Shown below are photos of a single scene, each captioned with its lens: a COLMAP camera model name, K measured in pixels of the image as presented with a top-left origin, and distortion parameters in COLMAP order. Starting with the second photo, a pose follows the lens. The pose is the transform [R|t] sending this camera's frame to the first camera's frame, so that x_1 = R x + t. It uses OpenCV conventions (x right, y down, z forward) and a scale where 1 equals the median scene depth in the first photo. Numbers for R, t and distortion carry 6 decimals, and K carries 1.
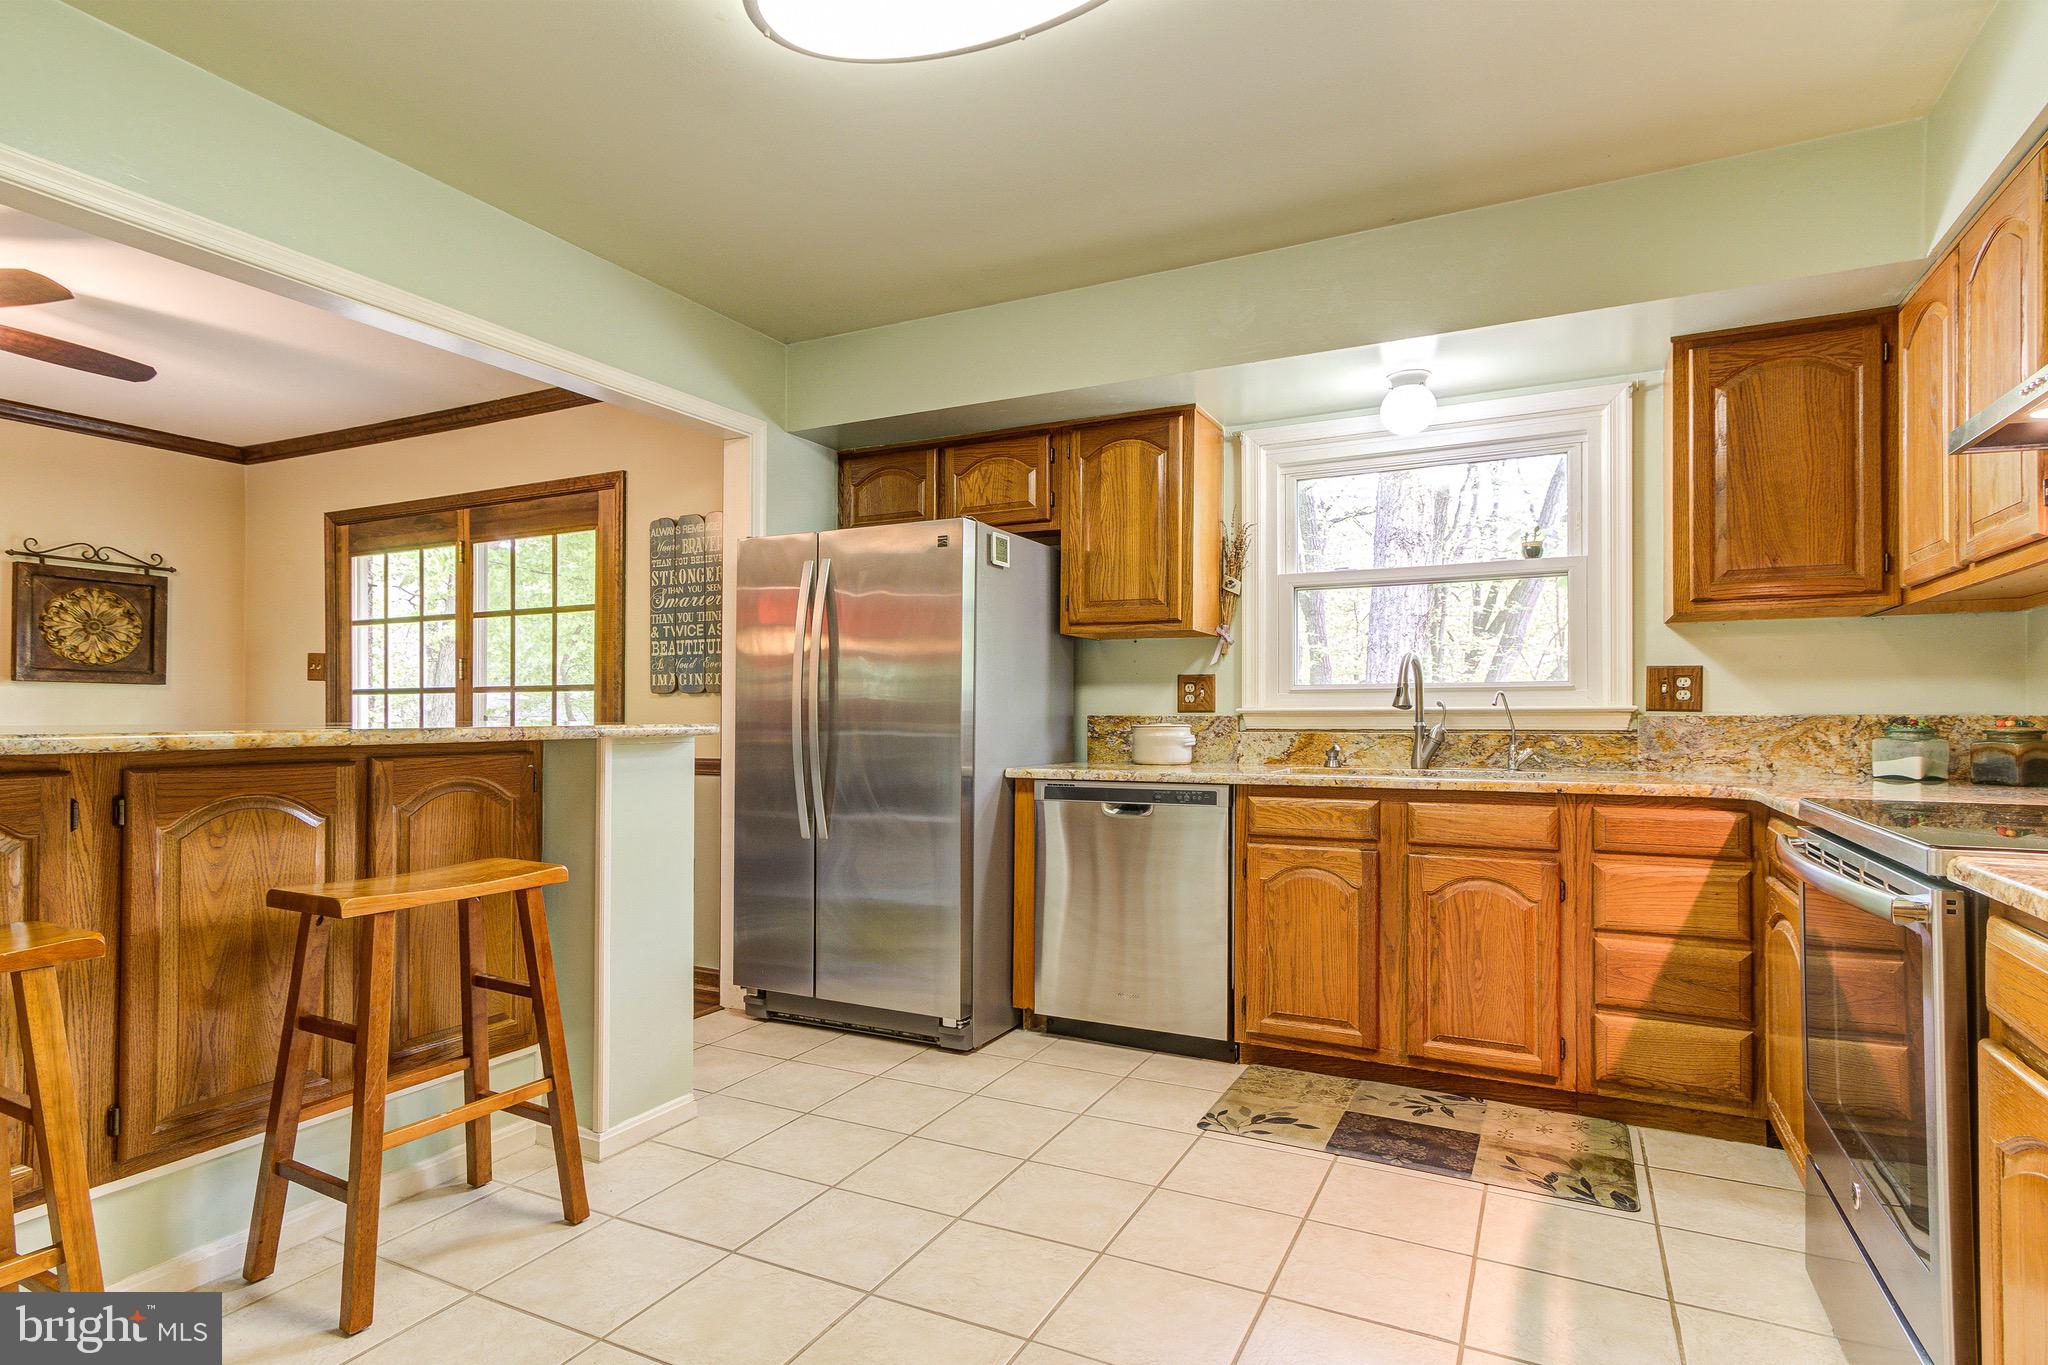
lens RADIAL K [[1049.3, 0, 1037.8], [0, 1049.3, 694.6], [0, 0, 1]] dist [-0.002320, 0.012523]
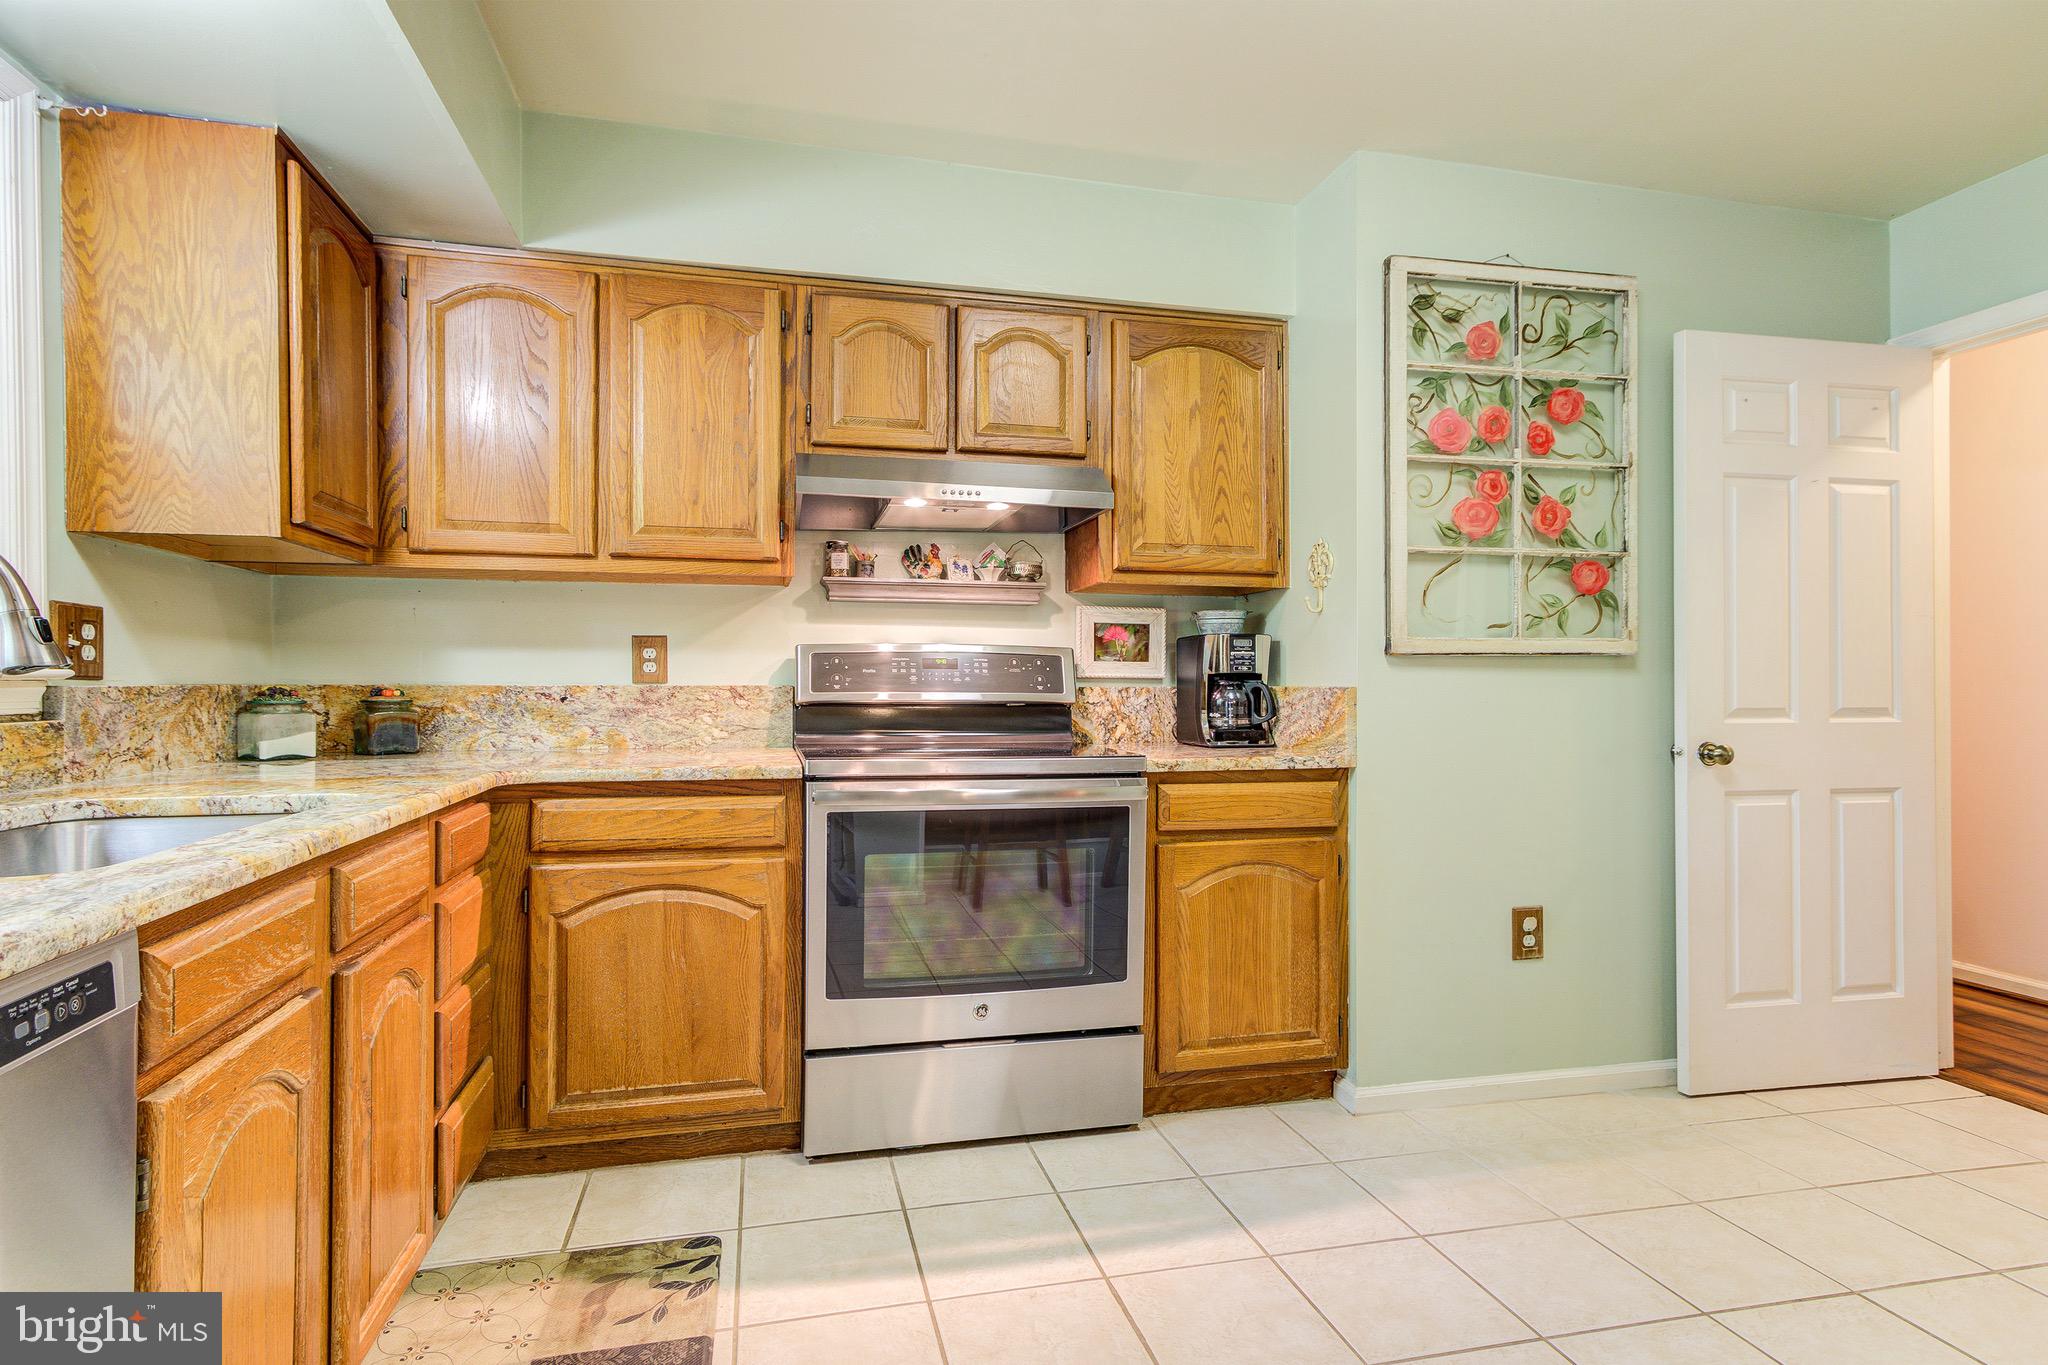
lens RADIAL K [[1049.3, 0, 1043.3], [0, 1049.3, 668.6], [0, 0, 1]] dist [-0.002320, 0.012523]
pose [[-0.643280, 0.006391, 0.765604, -0.152009], [-0.019549, 0.999502, -0.024770, 0.009989], [-0.765381, -0.030901, -0.642835, 0.697379]]
